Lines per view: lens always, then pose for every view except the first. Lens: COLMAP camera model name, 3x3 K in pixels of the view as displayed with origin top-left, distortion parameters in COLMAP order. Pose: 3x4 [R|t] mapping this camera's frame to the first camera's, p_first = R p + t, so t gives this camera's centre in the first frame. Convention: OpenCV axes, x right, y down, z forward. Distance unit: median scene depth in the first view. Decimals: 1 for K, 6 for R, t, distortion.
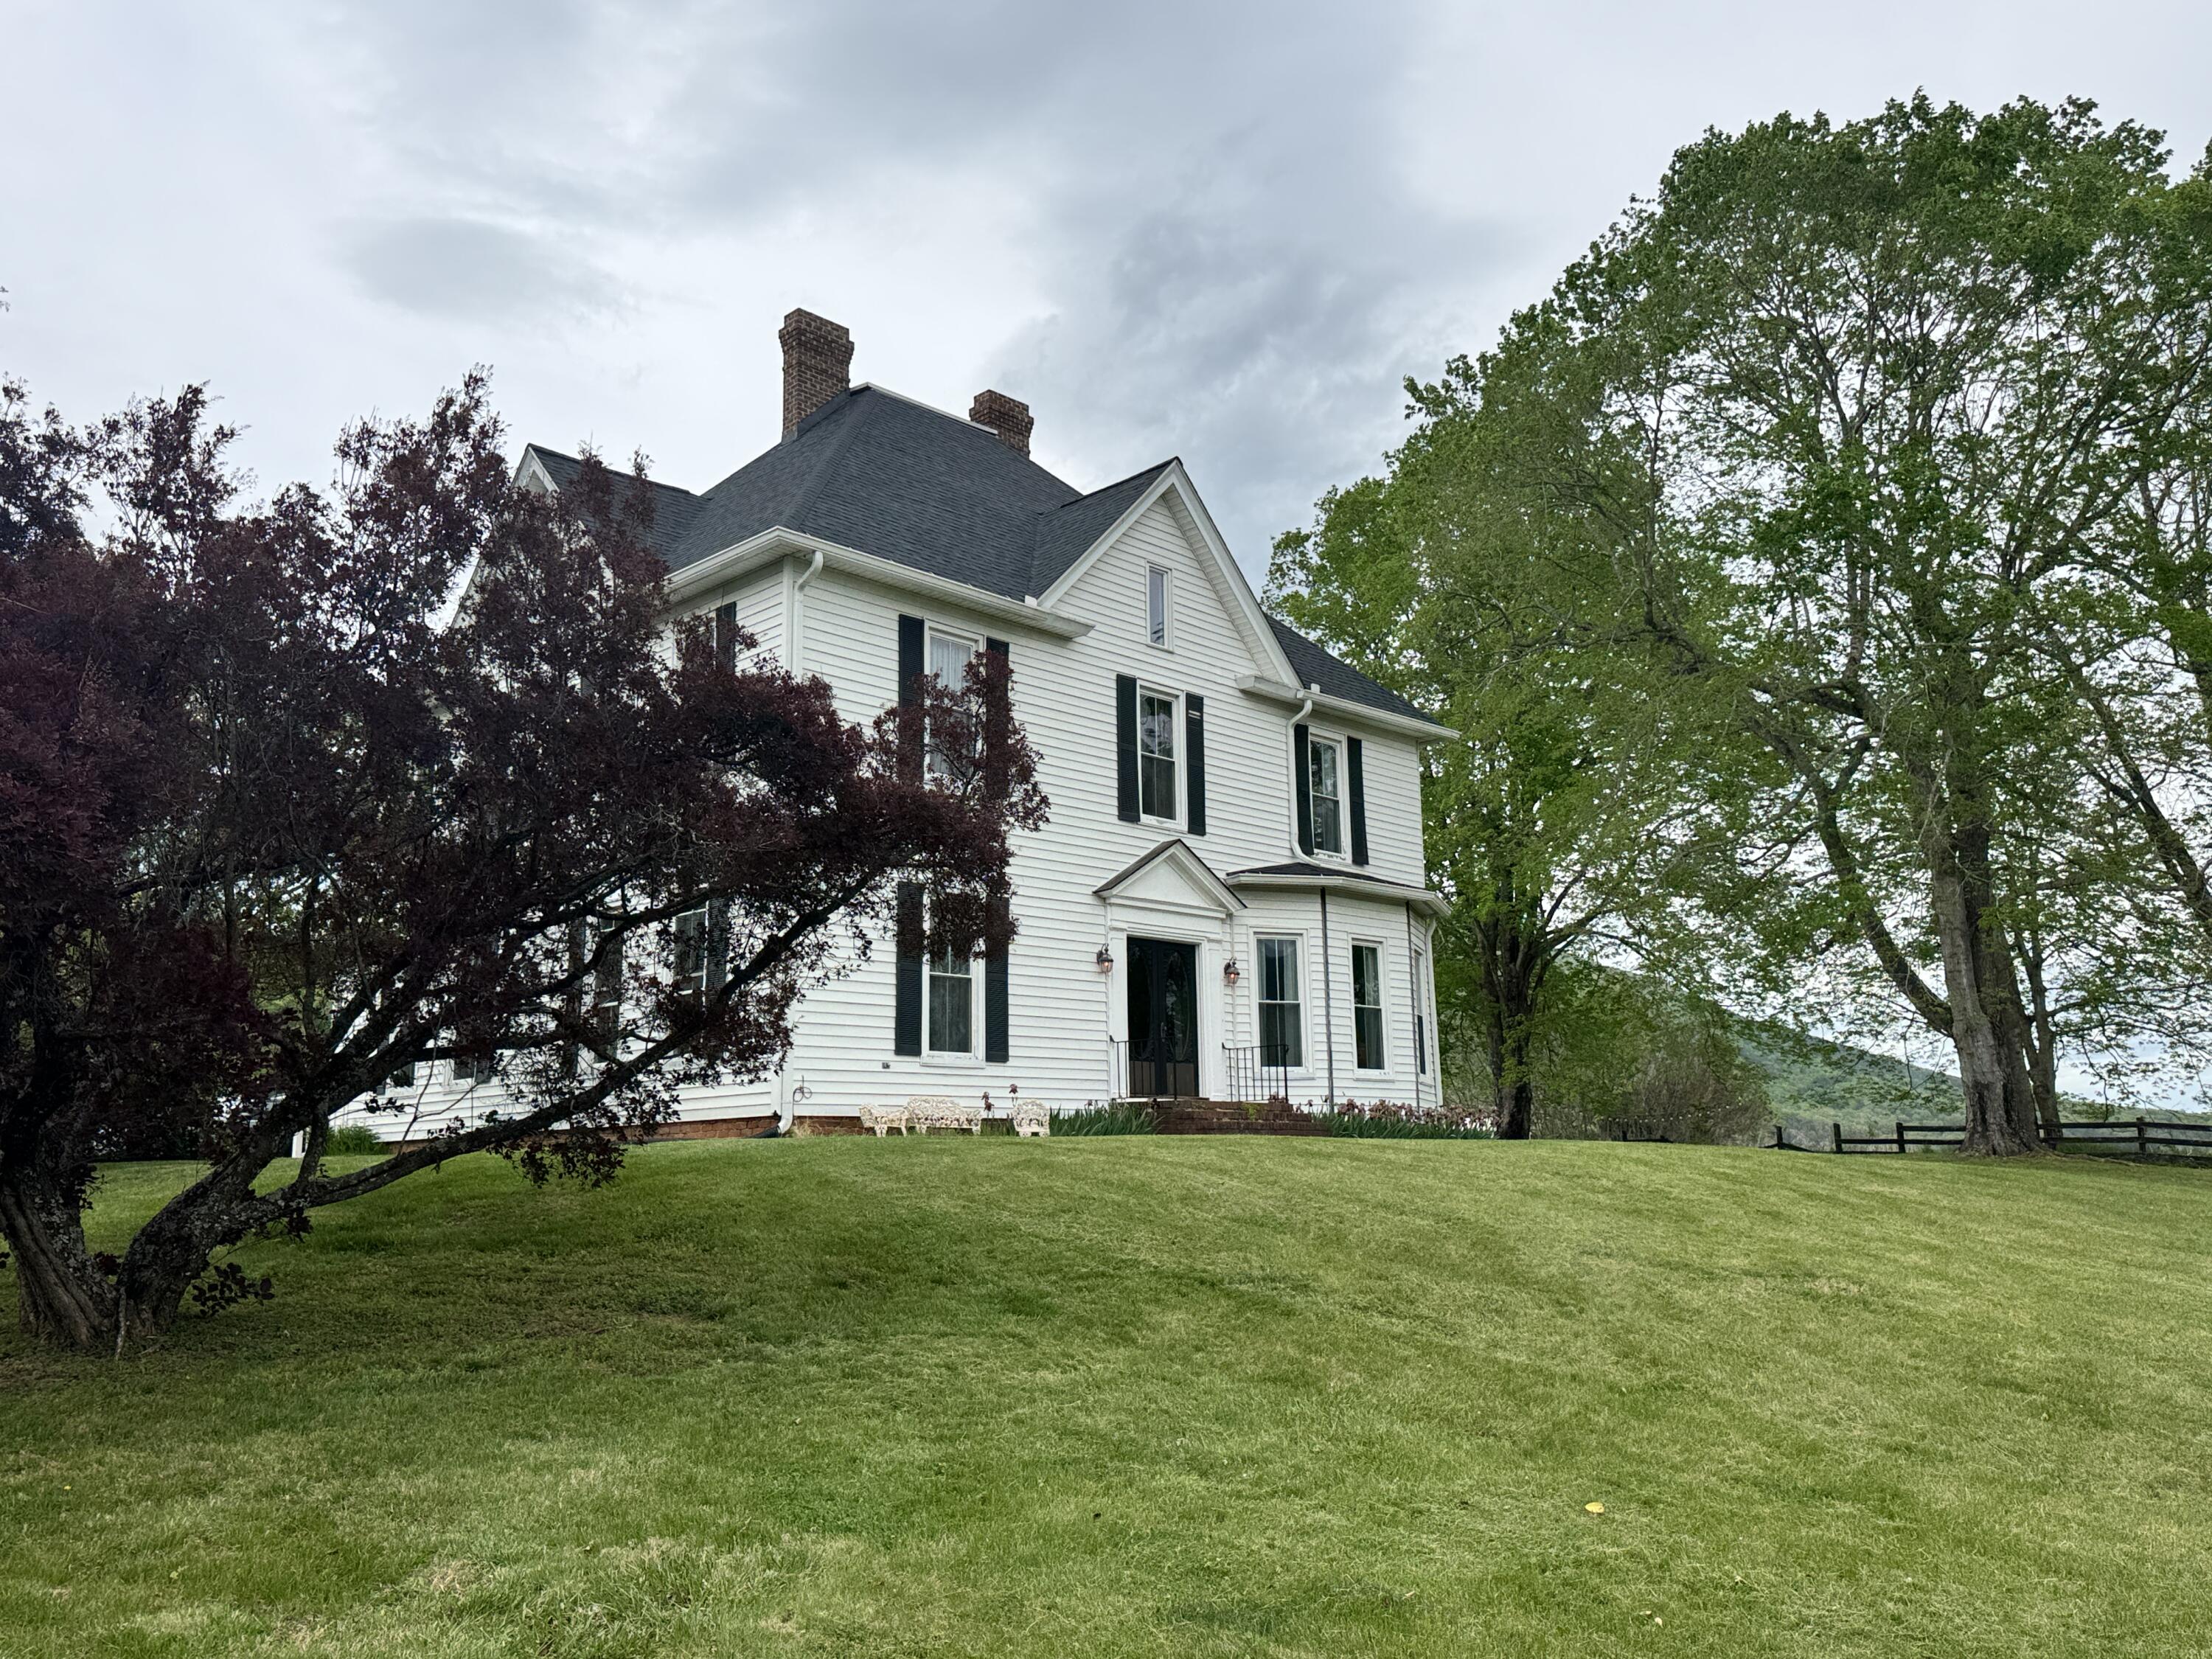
lens RADIAL K [[1738.3, 0, 1106.0], [0, 1738.3, 829.5], [0, 0, 1]] dist [-0.001242, -0.000427]
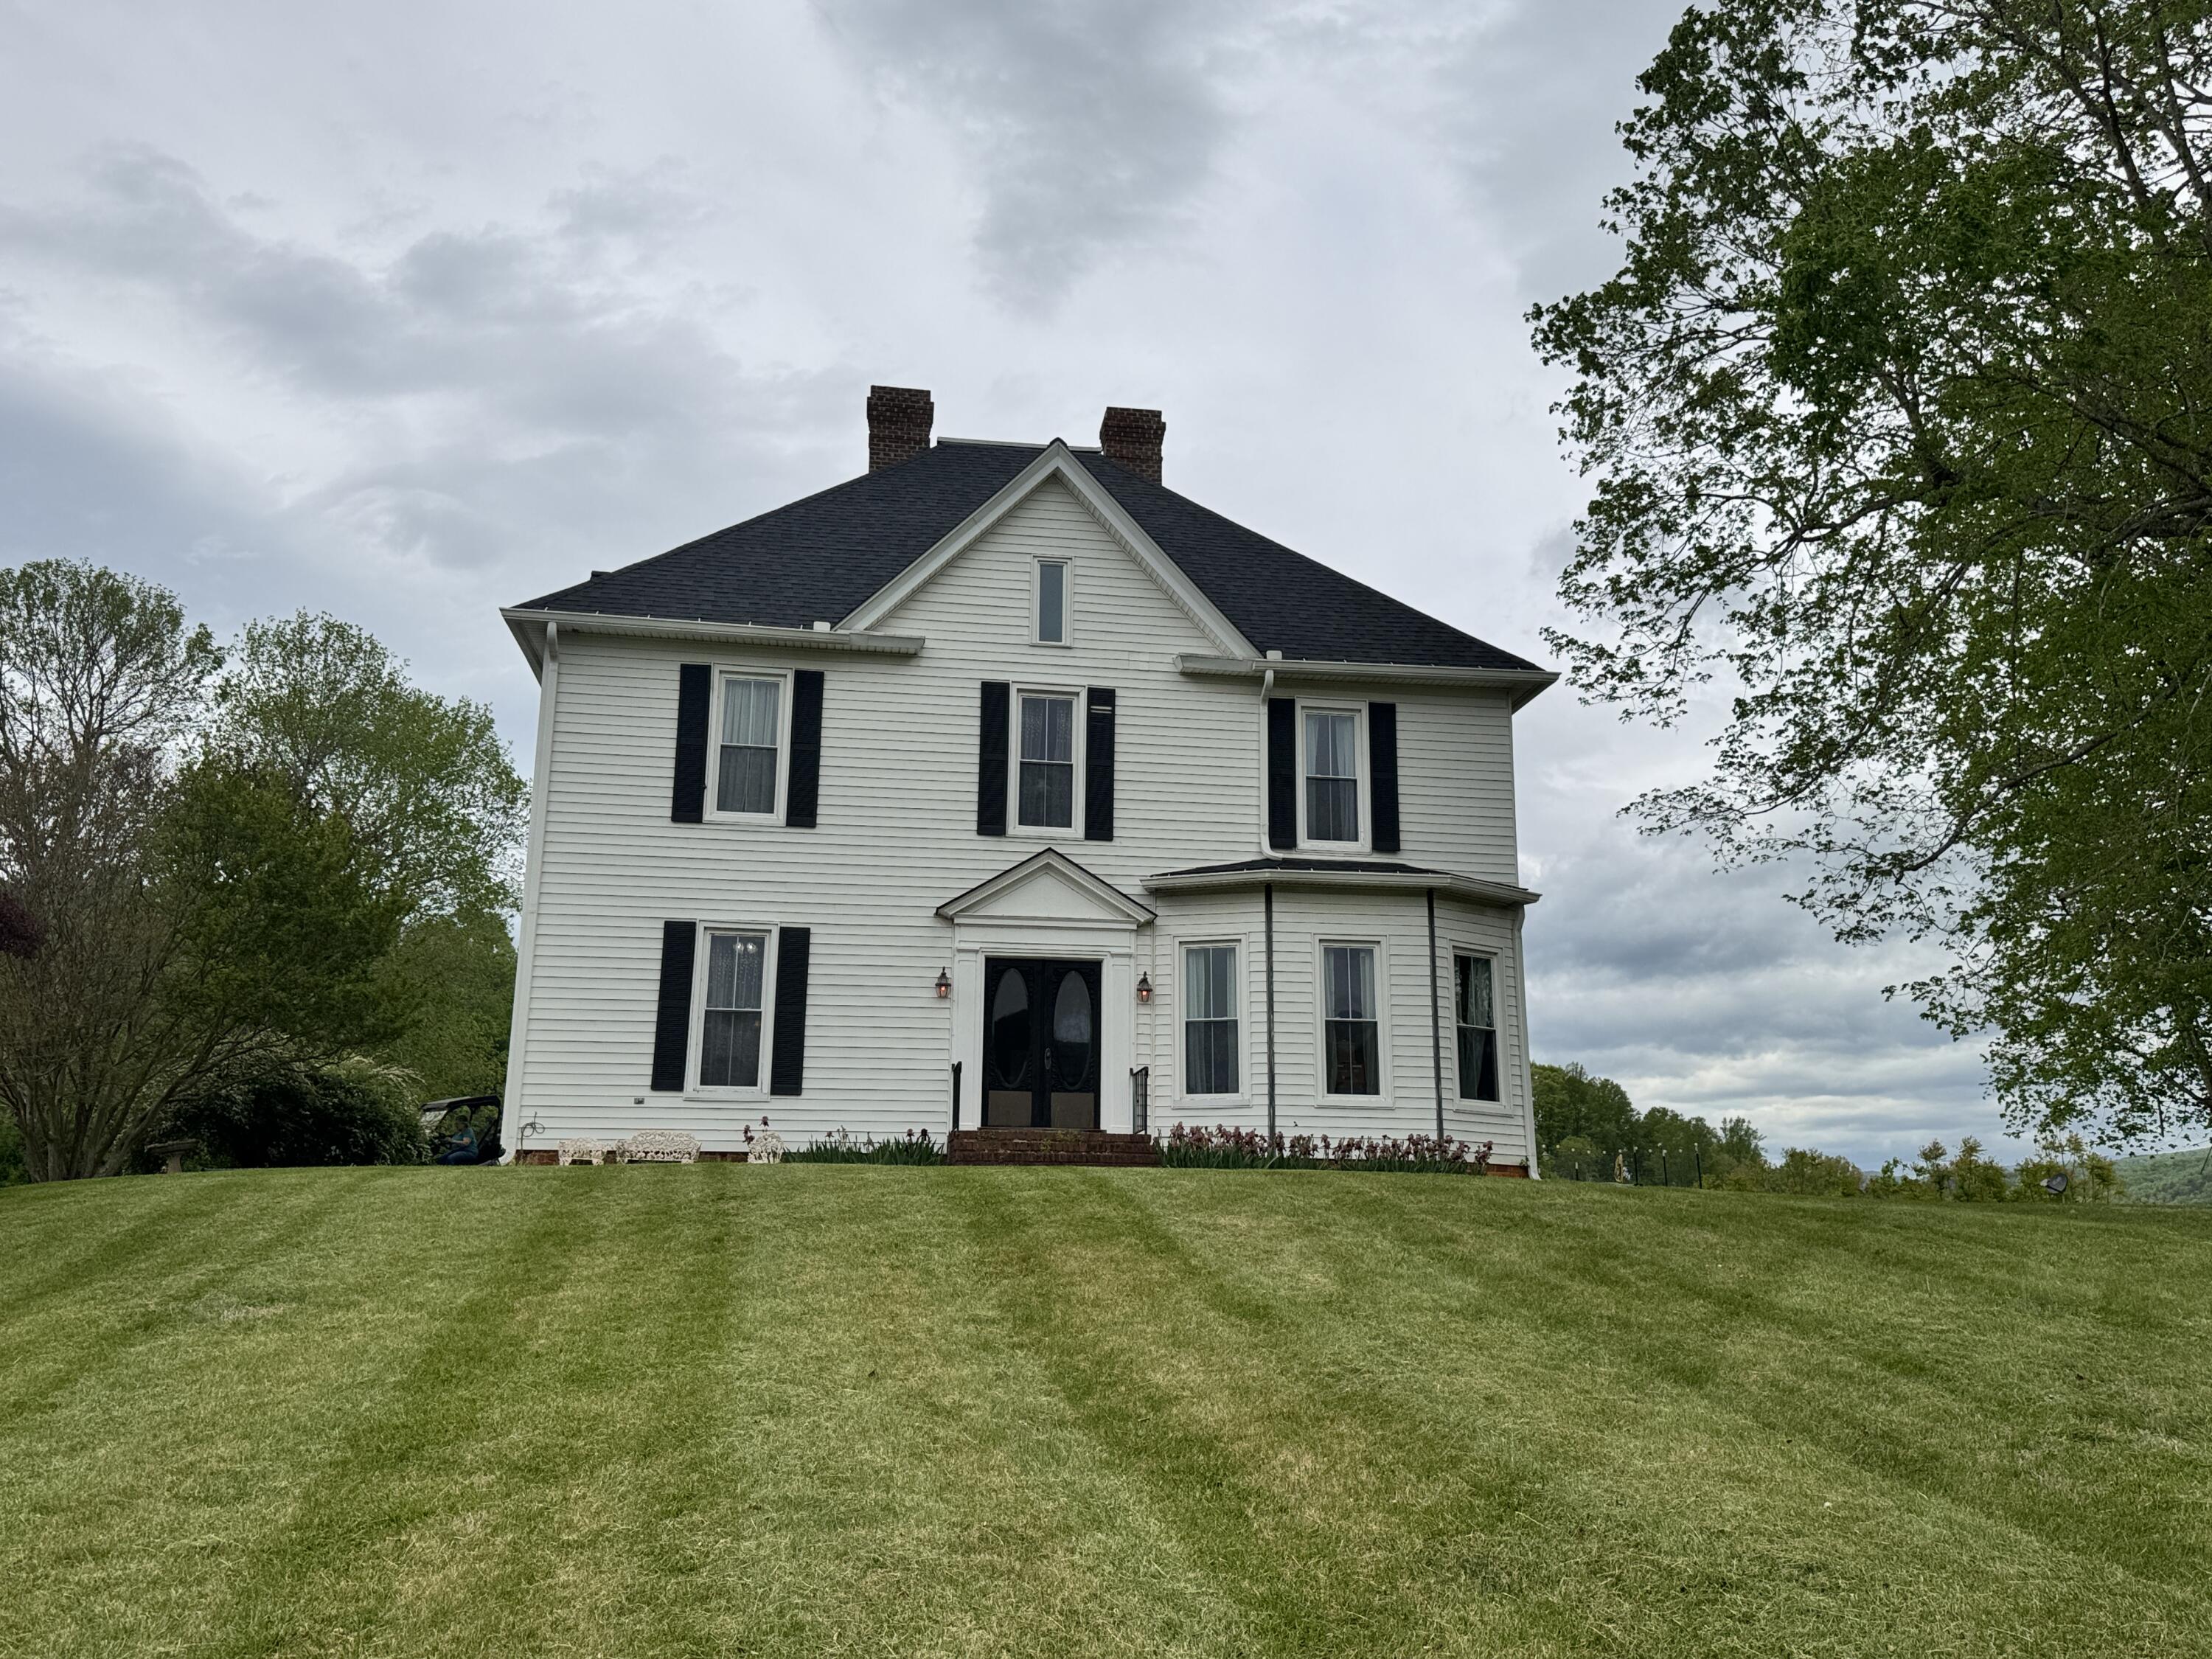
lens RADIAL K [[1738.3, 0, 1106.0], [0, 1738.3, 829.5], [0, 0, 1]] dist [-0.001242, -0.000427]
pose [[0.805235, -0.123708, -0.579907, 0.581143], [0.098507, 0.992313, -0.074902, 0.065673], [0.584716, 0.003189, 0.811232, 0.265513]]
